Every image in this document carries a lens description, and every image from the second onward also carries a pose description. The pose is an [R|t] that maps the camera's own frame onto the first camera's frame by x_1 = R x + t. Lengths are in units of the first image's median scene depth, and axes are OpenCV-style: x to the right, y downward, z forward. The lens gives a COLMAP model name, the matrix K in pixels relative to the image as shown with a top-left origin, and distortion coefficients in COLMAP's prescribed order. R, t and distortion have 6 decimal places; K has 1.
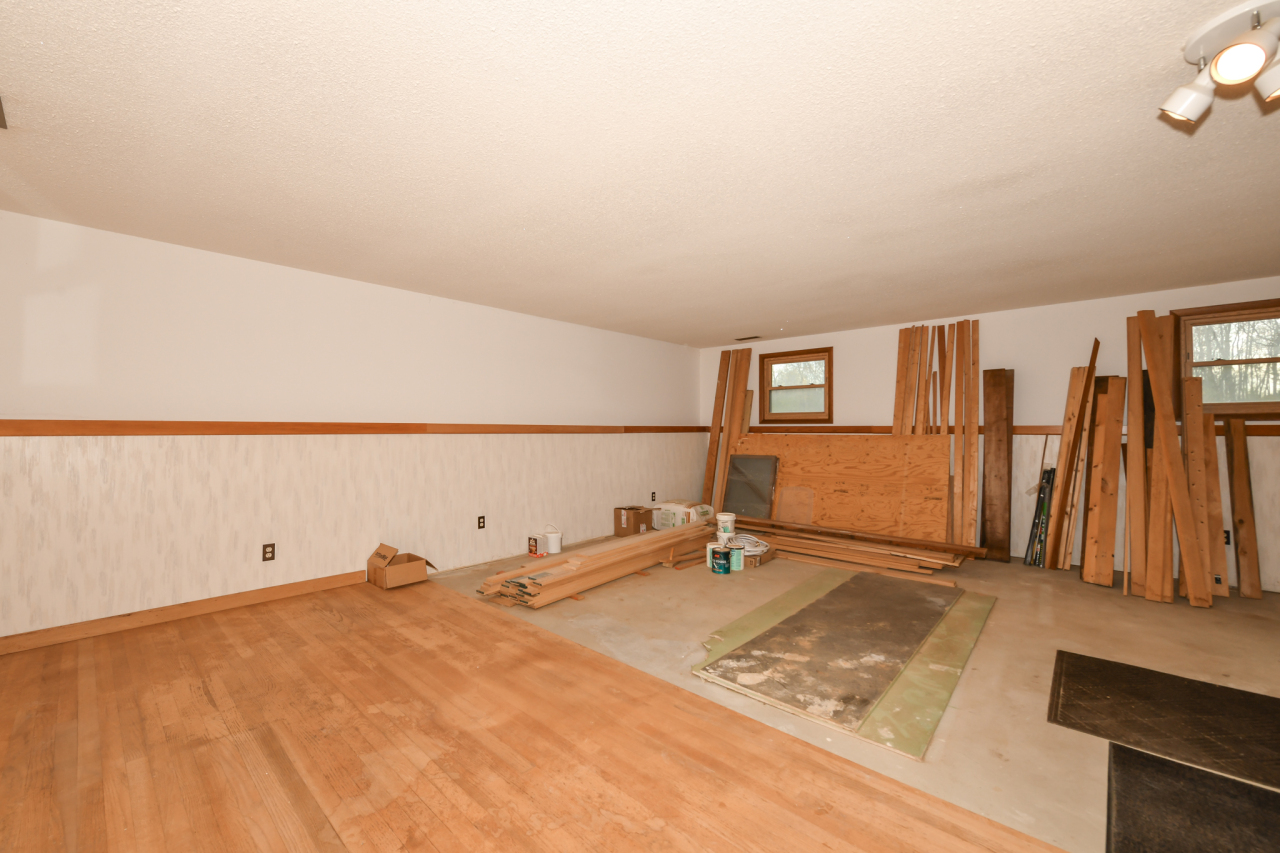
lens RADIAL K [[513.9, 0, 628.6], [0, 513.9, 428.3], [0, 0, 1]] dist [-0.003023, -0.000745]
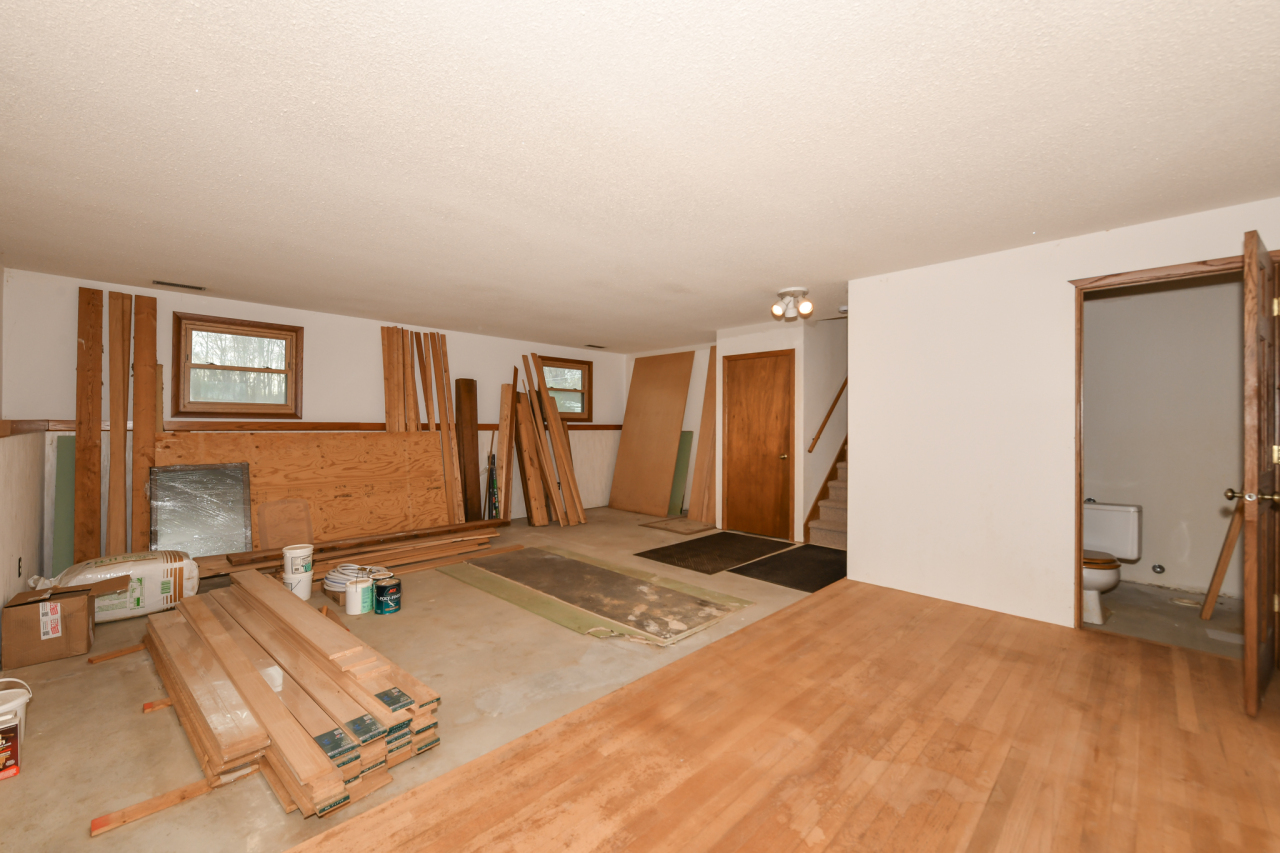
lens RADIAL K [[513.9, 0, 637.6], [0, 513.9, 423.9], [0, 0, 1]] dist [-0.003023, -0.000745]
pose [[0.032532, 0.000704, 0.999470, -0.562455], [-0.009424, 0.999956, -0.000398, -0.008311], [-0.999426, -0.009406, 0.032538, 0.568849]]
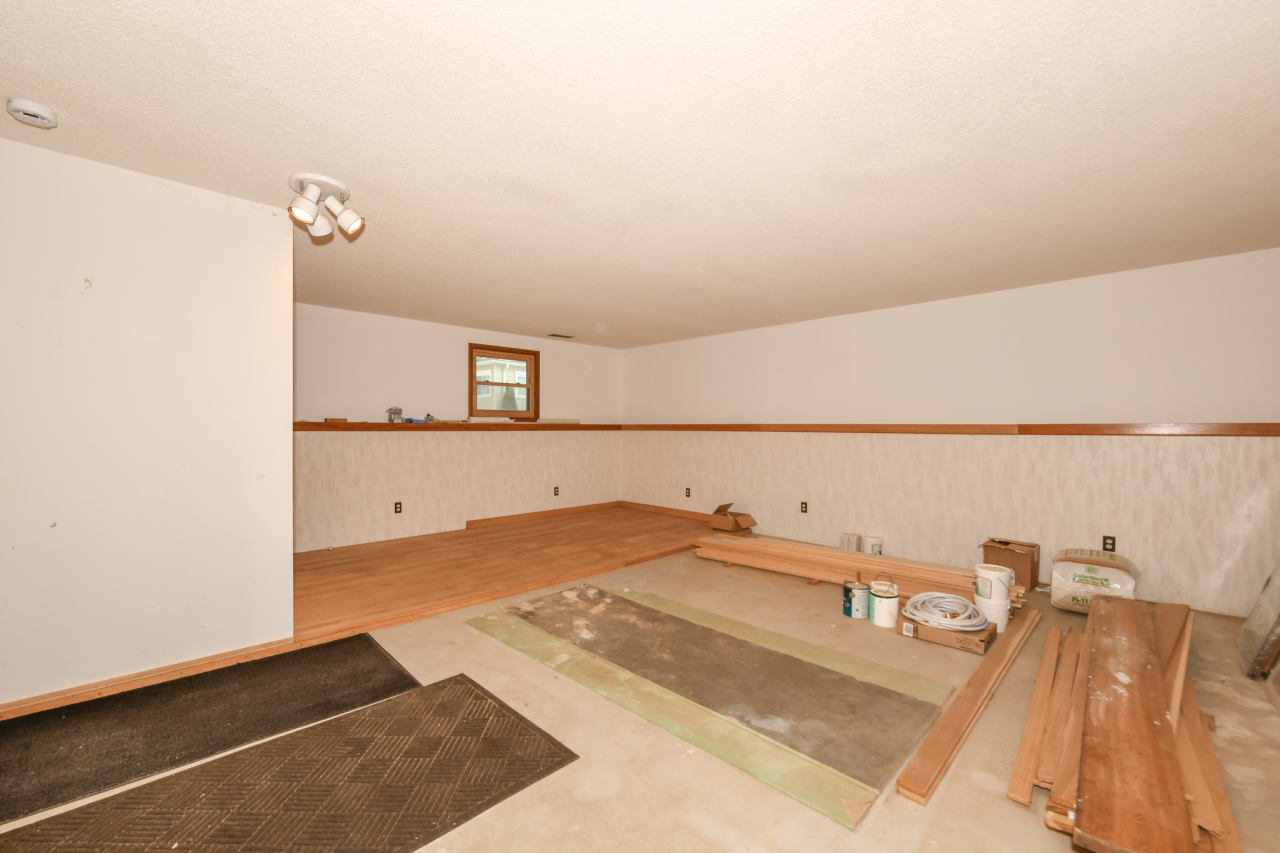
lens RADIAL K [[513.9, 0, 631.5], [0, 513.9, 426.5], [0, 0, 1]] dist [-0.003023, -0.000745]
pose [[-0.055760, -0.001485, -0.998443, 0.922795], [-0.000851, 0.999999, -0.001440, -0.000142], [0.998444, 0.000769, -0.055762, 0.675954]]
